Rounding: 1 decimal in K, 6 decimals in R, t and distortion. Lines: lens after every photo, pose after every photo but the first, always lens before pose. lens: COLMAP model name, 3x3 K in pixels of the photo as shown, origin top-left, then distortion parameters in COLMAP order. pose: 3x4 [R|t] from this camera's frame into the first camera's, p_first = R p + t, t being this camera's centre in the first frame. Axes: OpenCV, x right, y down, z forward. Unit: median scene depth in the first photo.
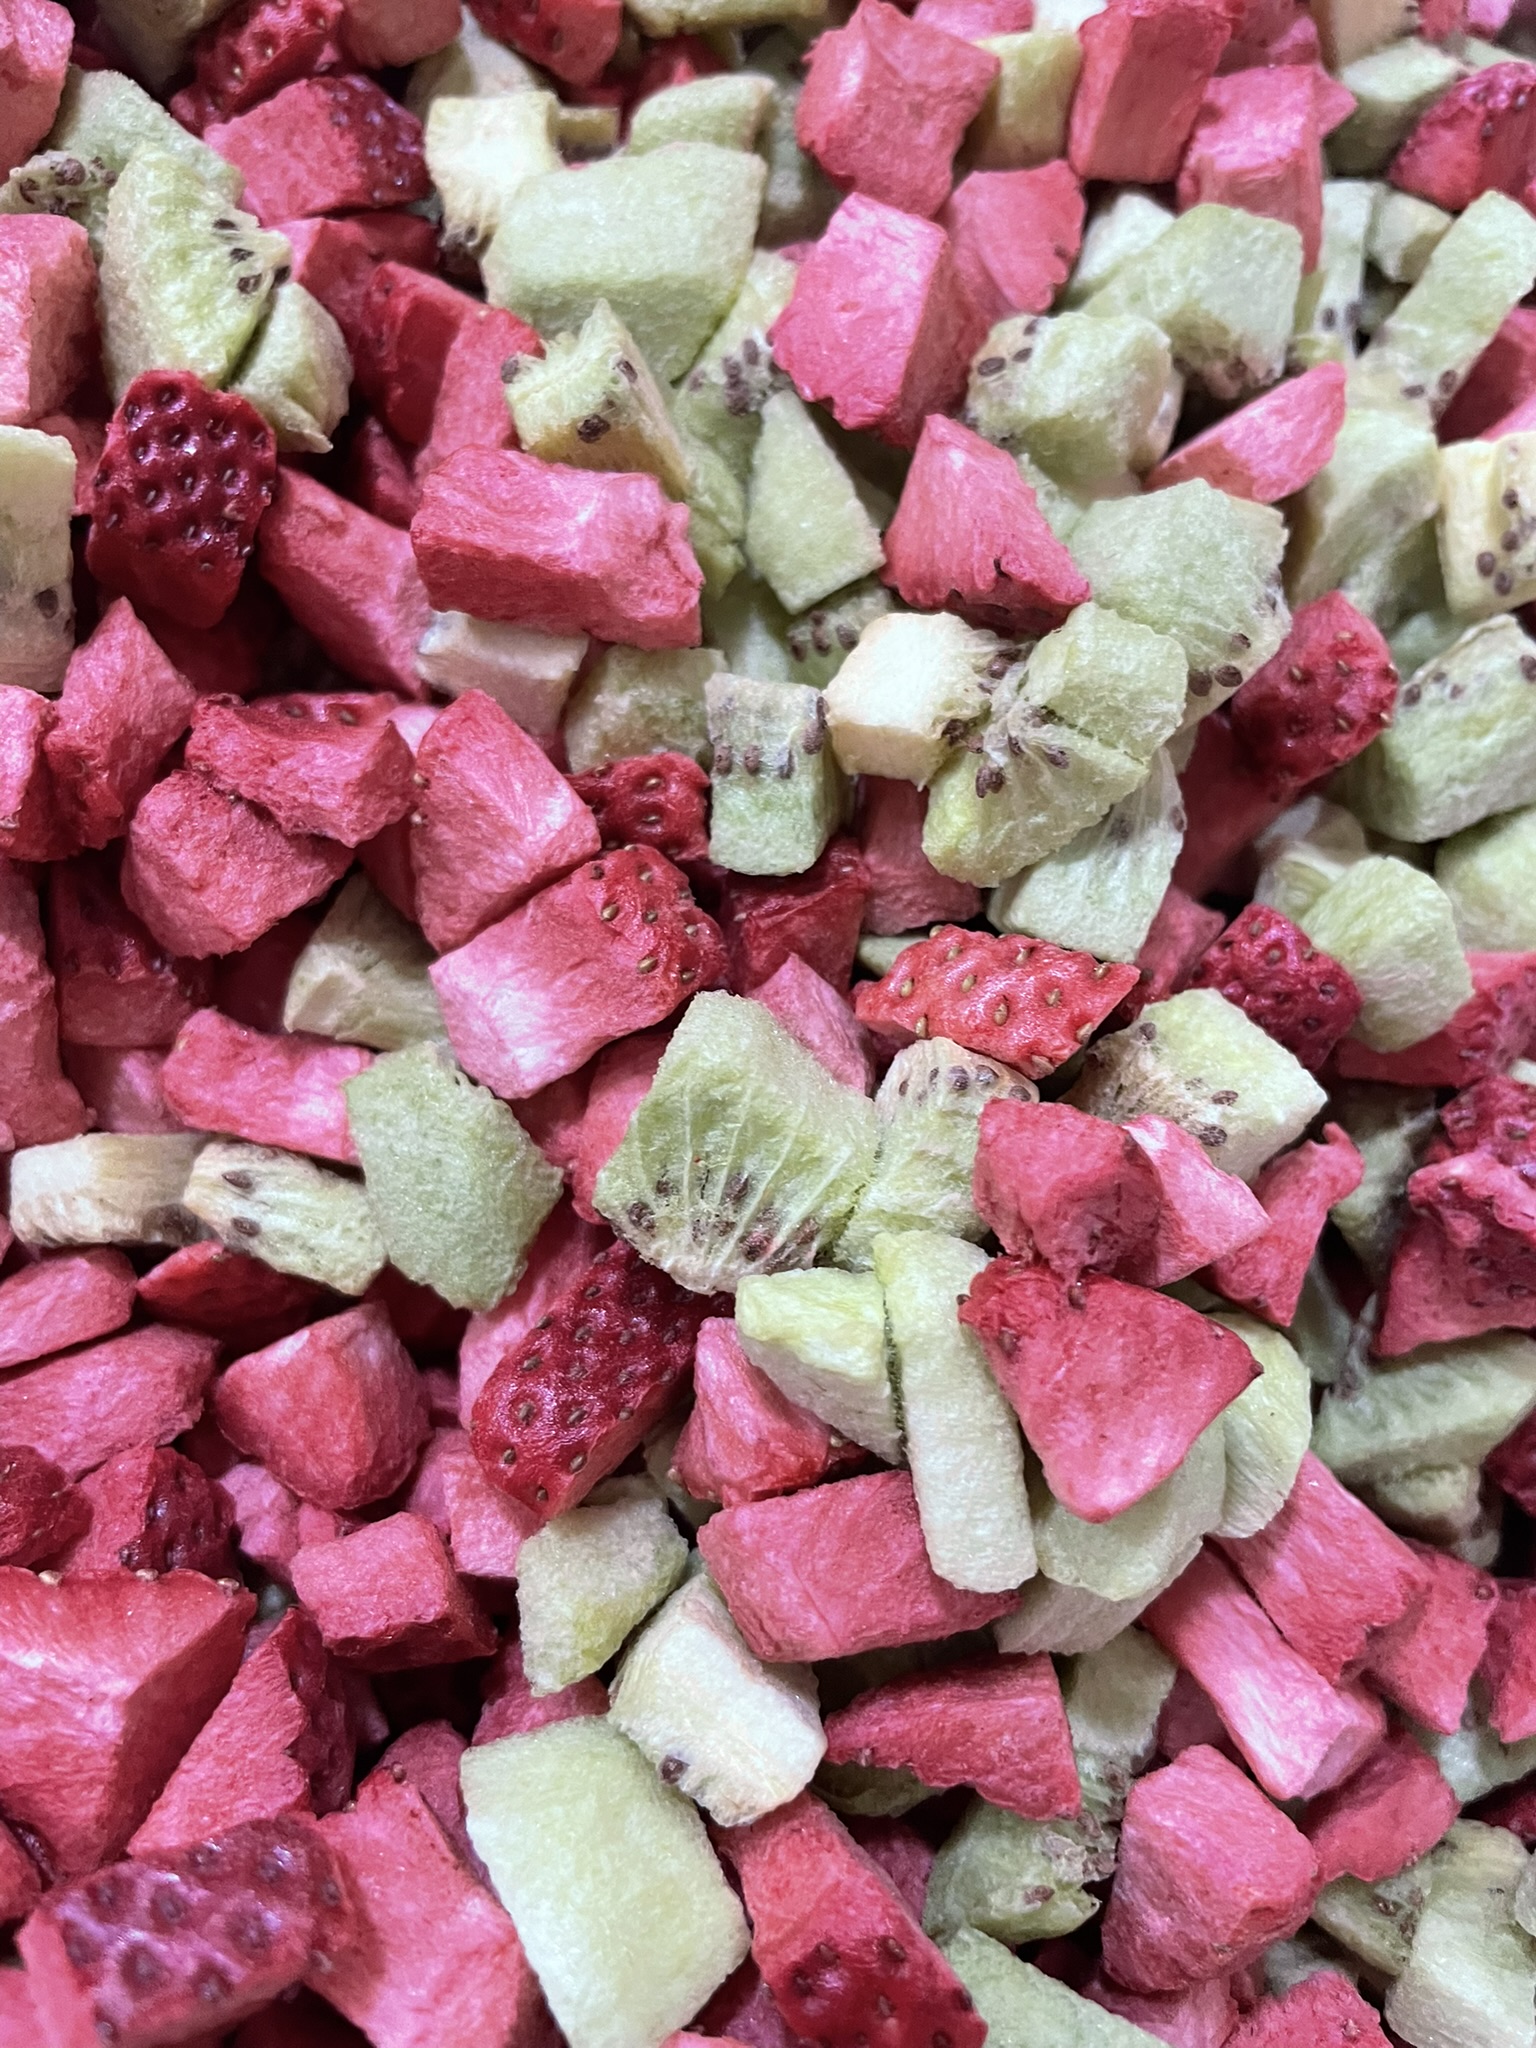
lens RADIAL K [[1555.3, 0, 758.6], [0, 1555.3, 1009.8], [0, 0, 1]] dist [0.061471, -0.120121]
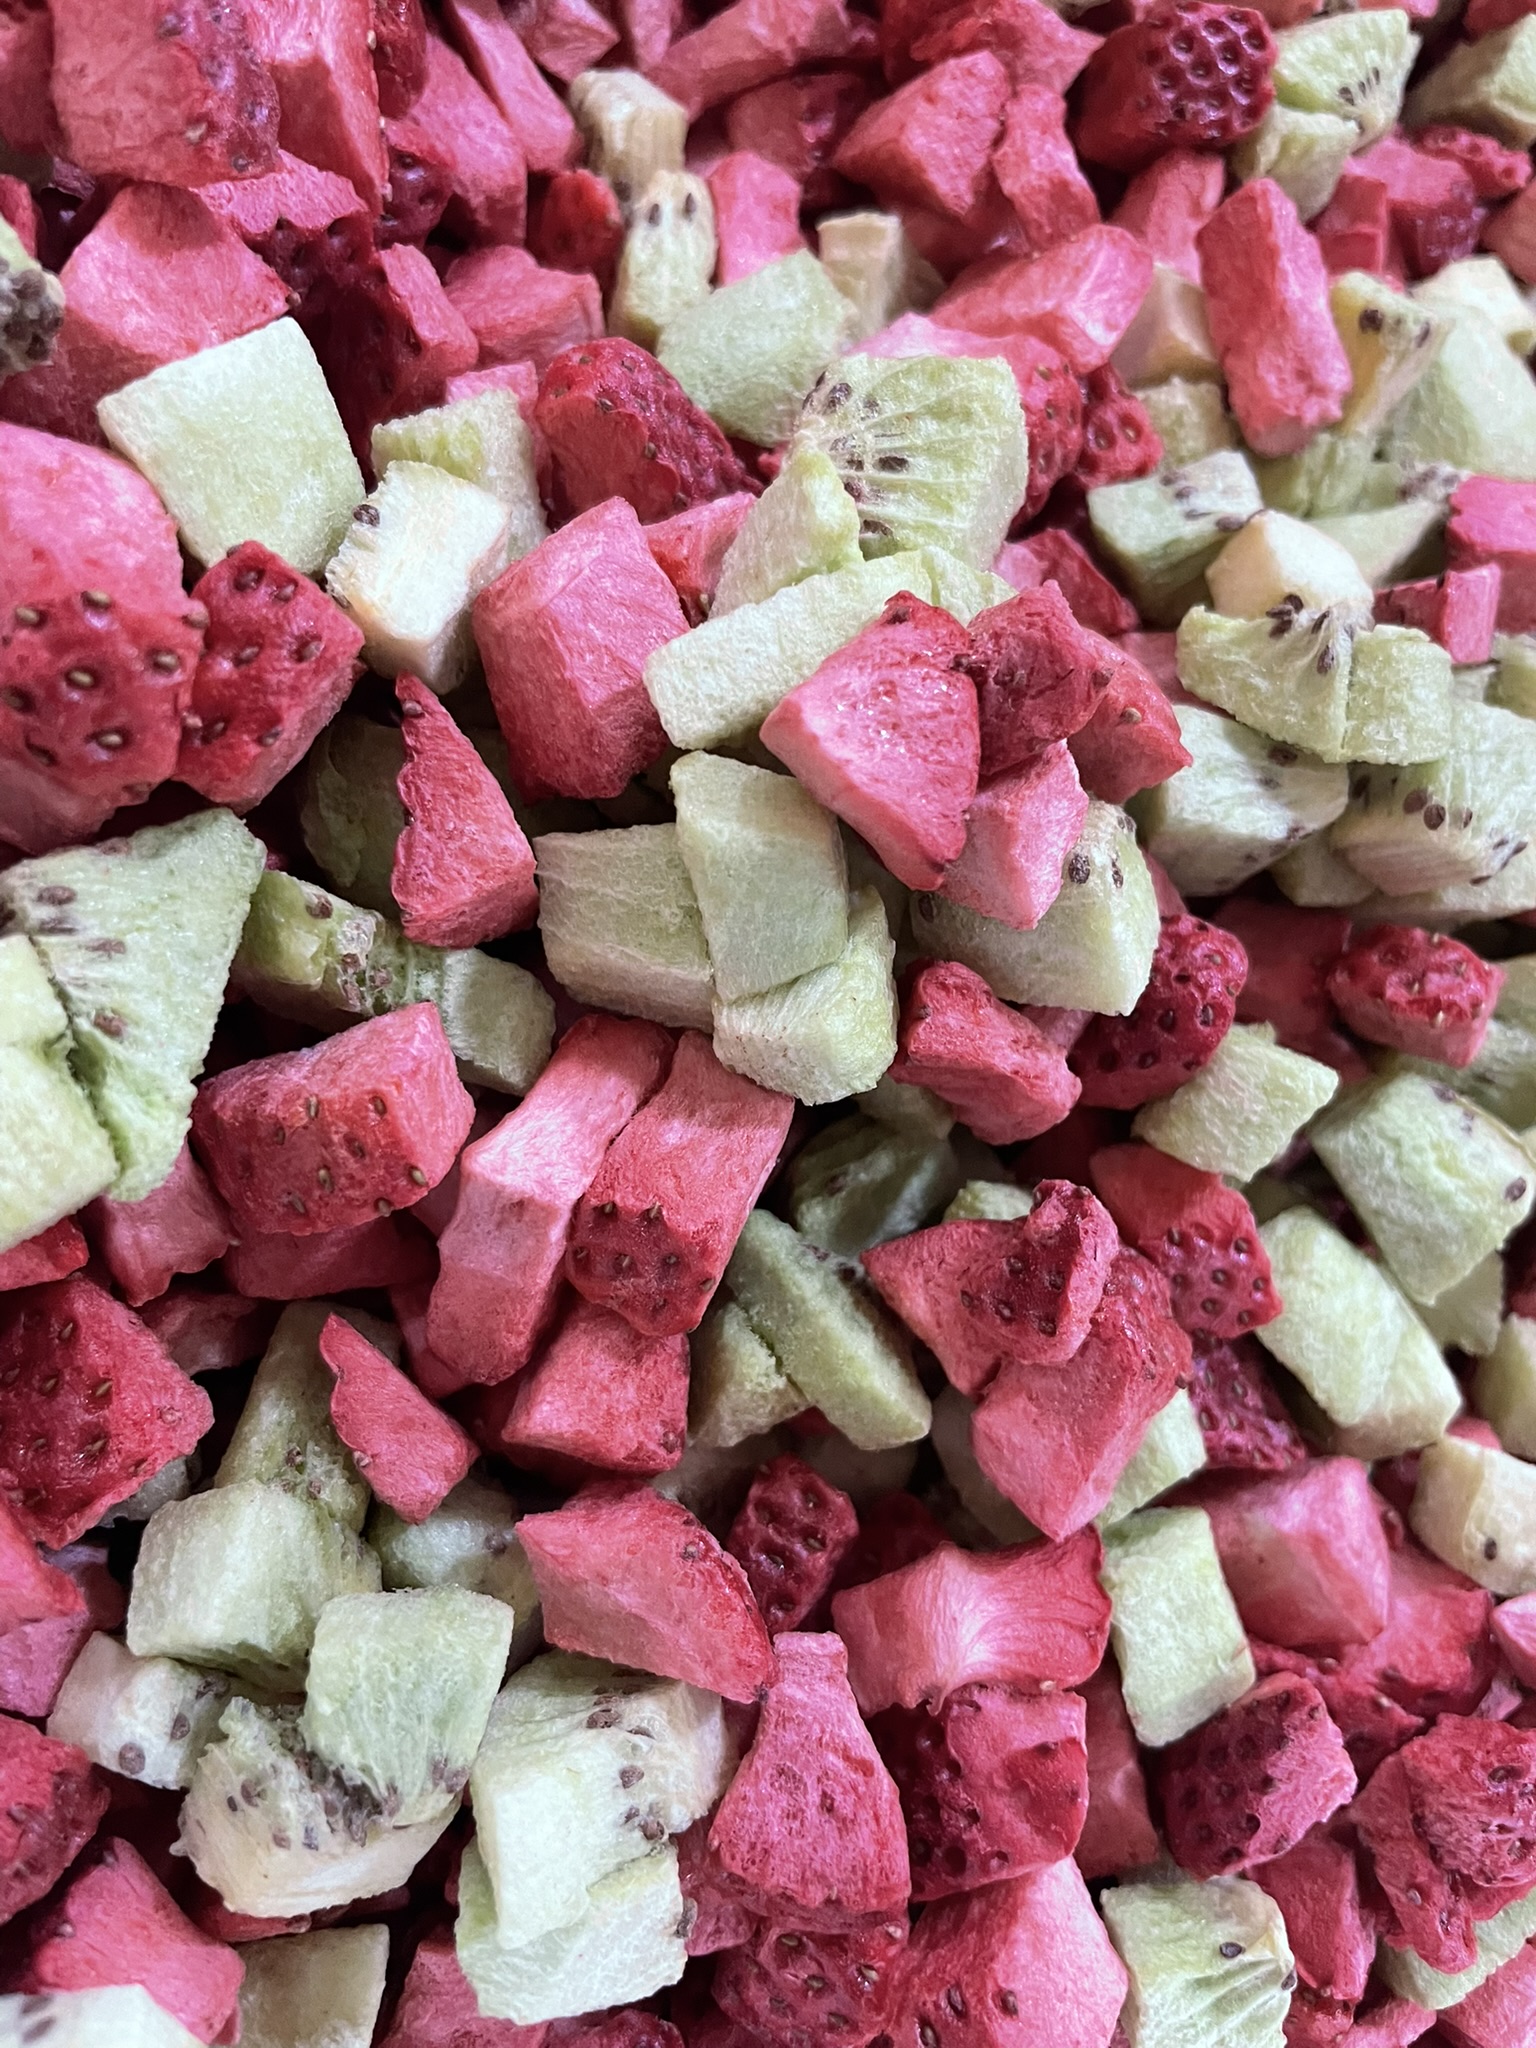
lens RADIAL K [[1555.3, 0, 758.6], [0, 1555.3, 1009.8], [0, 0, 1]] dist [0.061471, -0.120121]
pose [[0.334520, 0.916609, -0.218916, 0.491738], [-0.930915, 0.285268, -0.228080, 0.504115], [-0.146610, 0.280089, 0.948713, 0.060919]]
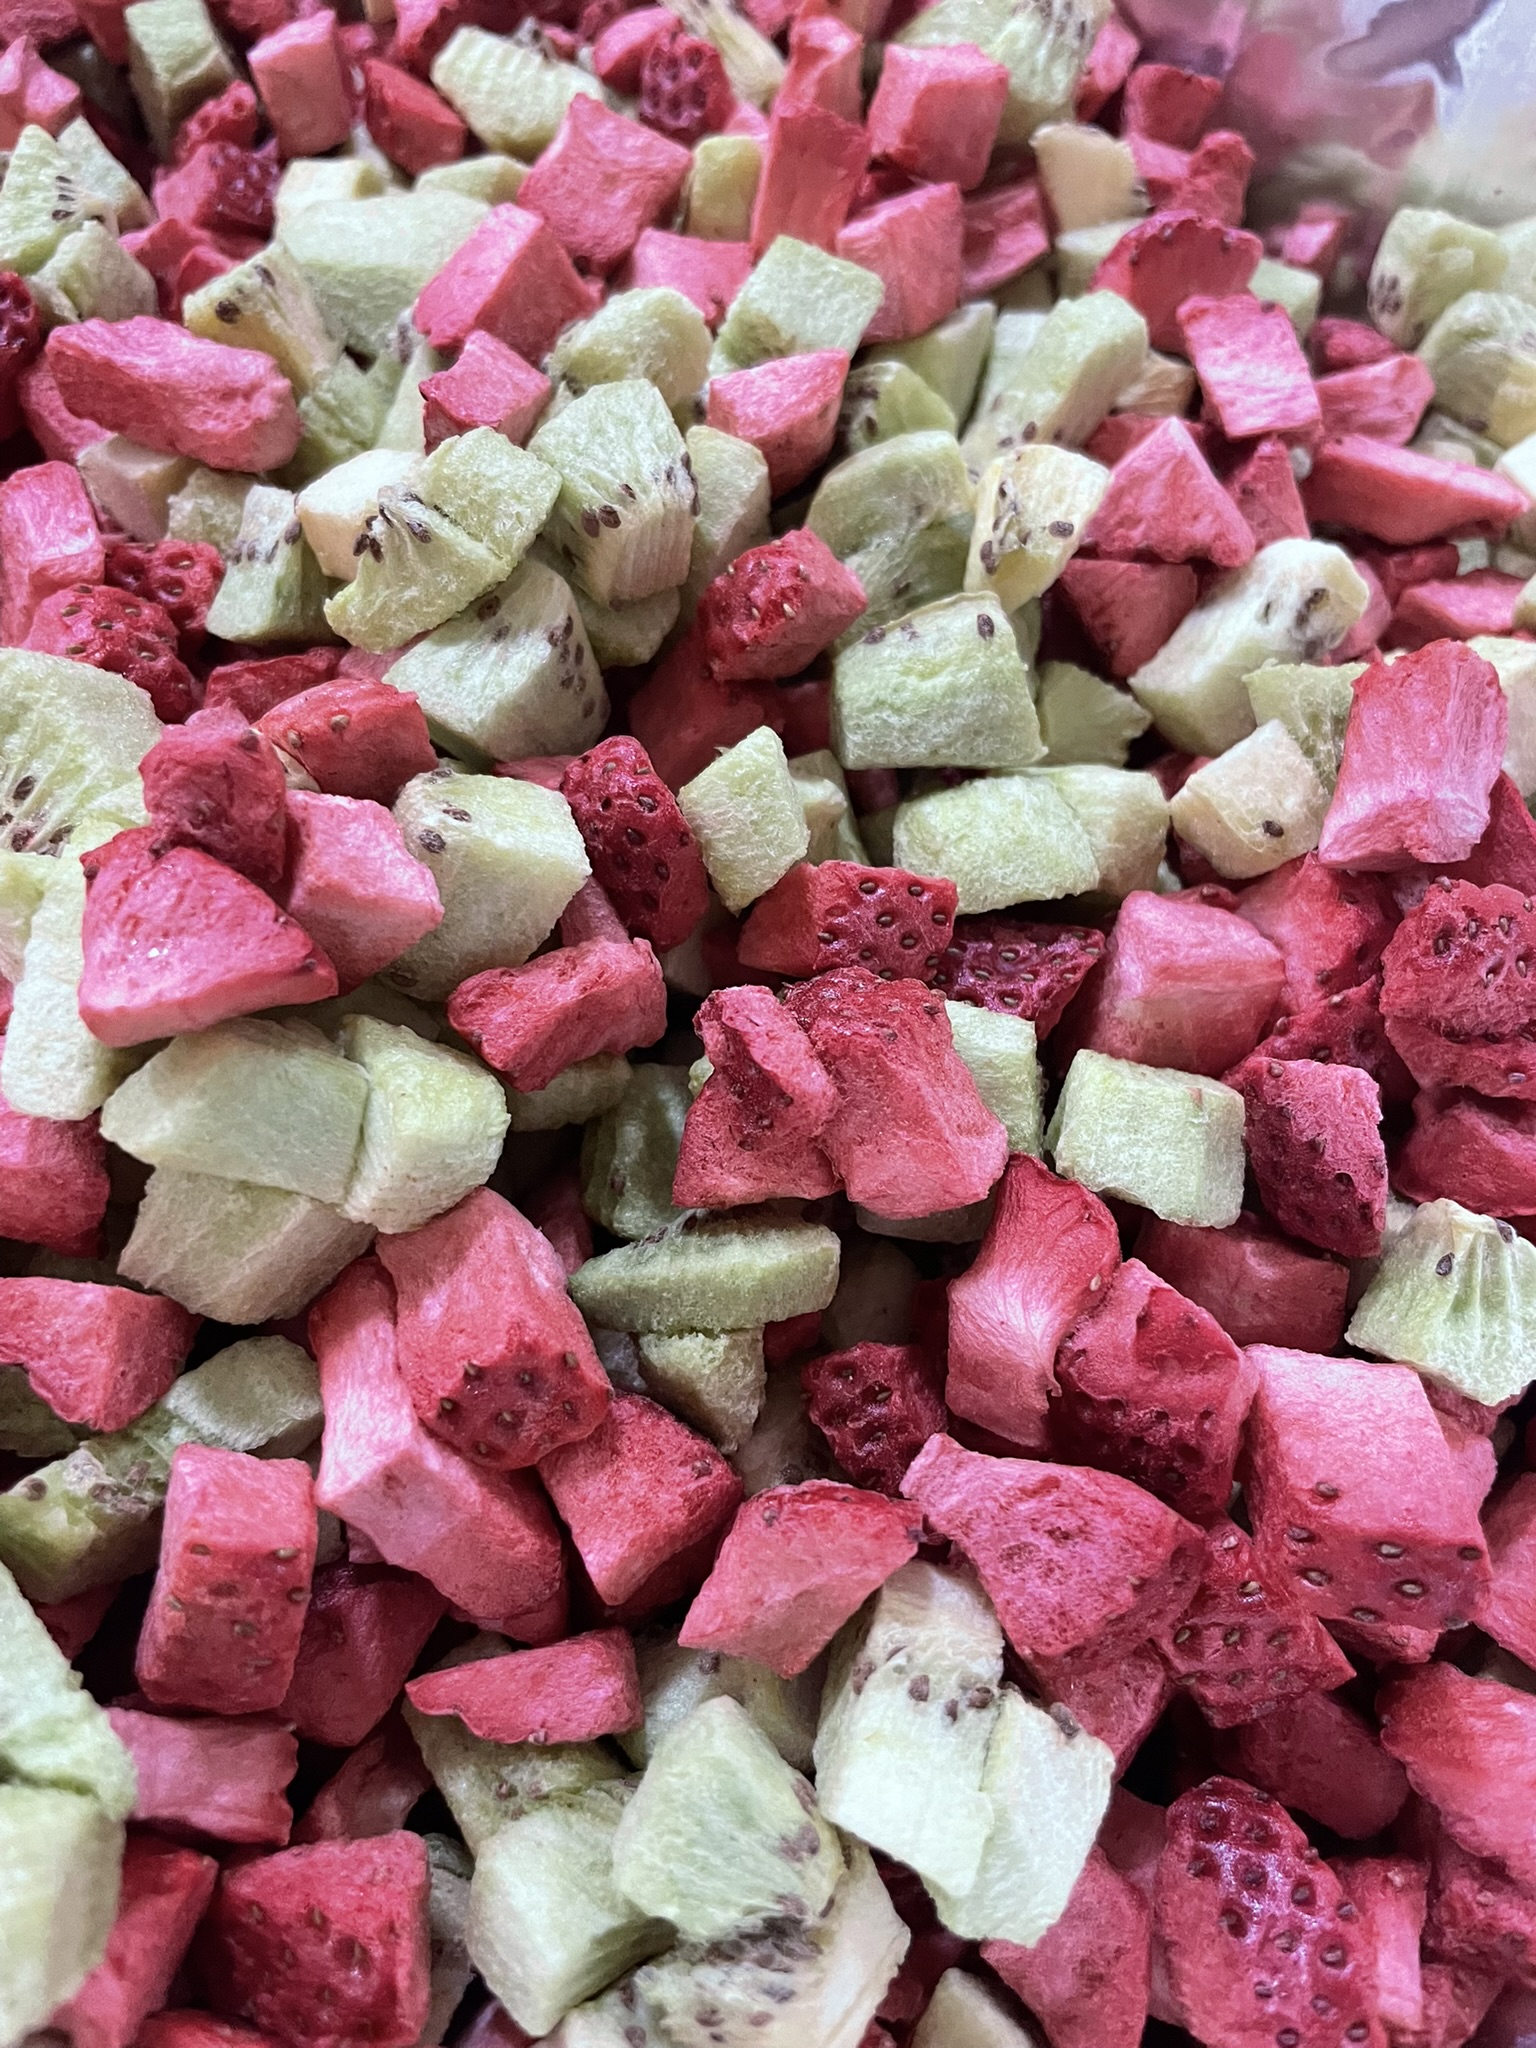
lens RADIAL K [[1538.4, 0, 746.7], [0, 1538.4, 1019.0], [0, 0, 1]] dist [0.064761, -0.119505]
pose [[0.944878, 0.194815, -0.263160, 0.744879], [-0.260315, 0.934476, -0.242879, 0.371475], [0.198600, 0.297995, 0.933679, 0.064289]]
